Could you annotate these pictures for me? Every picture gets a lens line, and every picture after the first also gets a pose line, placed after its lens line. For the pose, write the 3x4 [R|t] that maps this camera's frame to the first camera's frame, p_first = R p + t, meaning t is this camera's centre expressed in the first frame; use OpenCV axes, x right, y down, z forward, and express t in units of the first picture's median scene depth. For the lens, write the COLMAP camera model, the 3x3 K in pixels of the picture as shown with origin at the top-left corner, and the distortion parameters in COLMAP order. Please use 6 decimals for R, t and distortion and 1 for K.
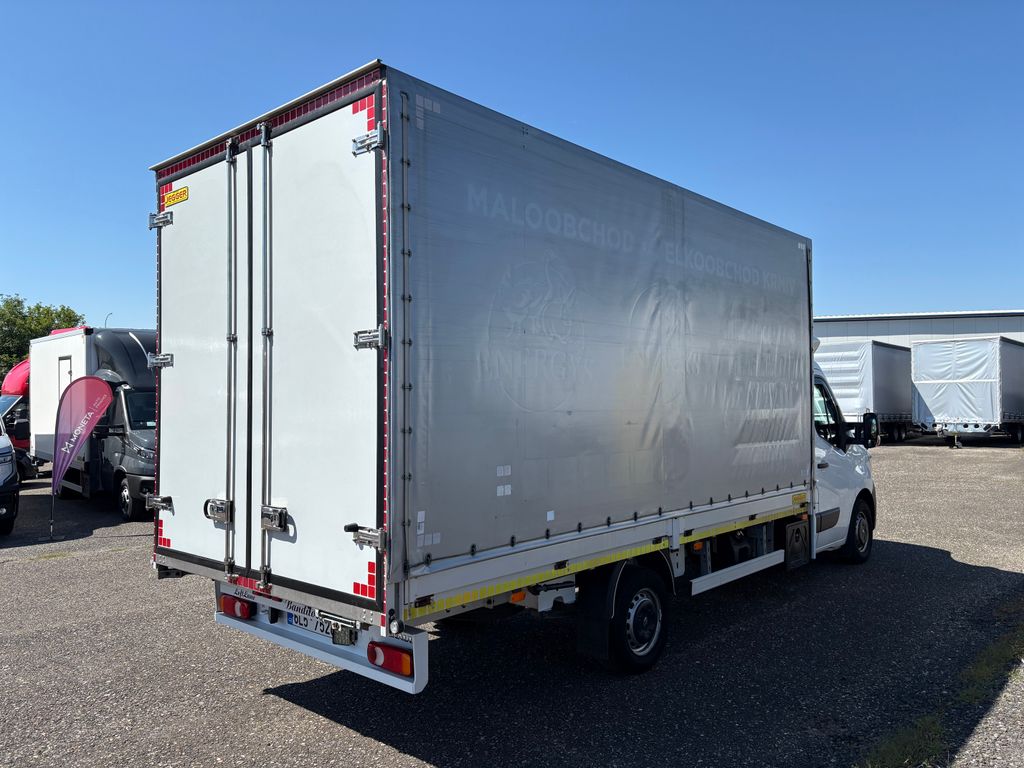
lens RADIAL K [[771.2, 0, 512.7], [0, 771.2, 383.3], [0, 0, 1]] dist [0.042091, -0.011257]
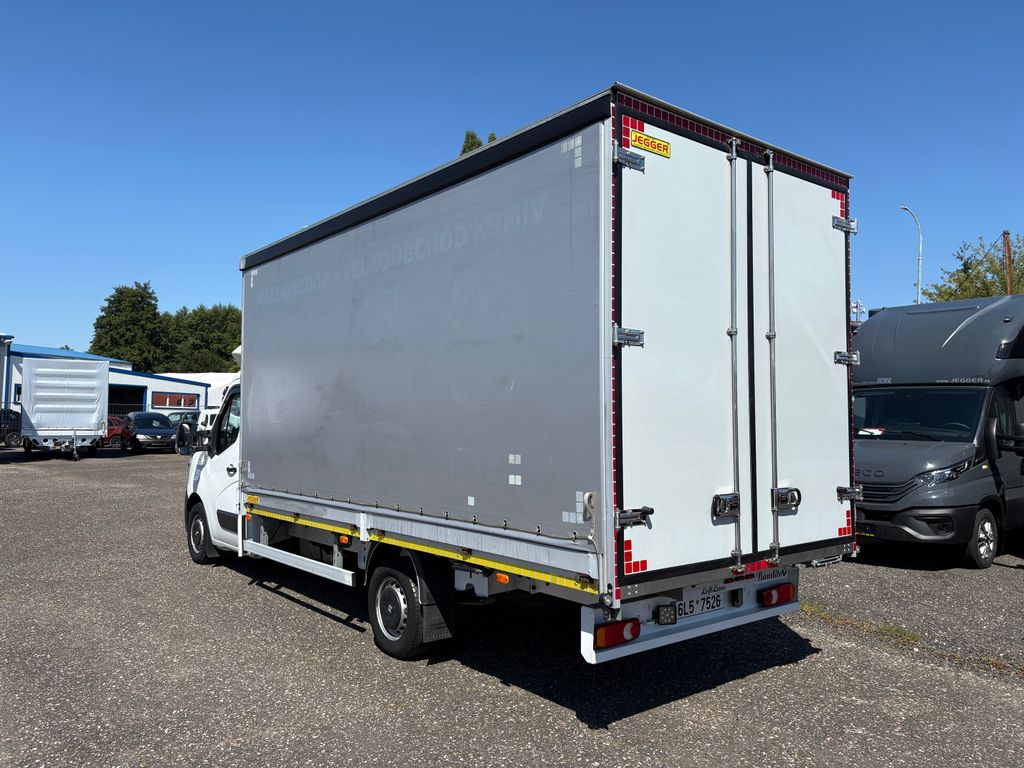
lens RADIAL K [[771.2, 0, 512.4], [0, 771.2, 385.5], [0, 0, 1]] dist [0.042091, -0.011257]
pose [[0.155847, 0.052352, 0.986393, -1.469727], [-0.032282, 0.998331, -0.047885, 0.072021], [-0.987254, -0.024380, 0.157277, 1.178606]]
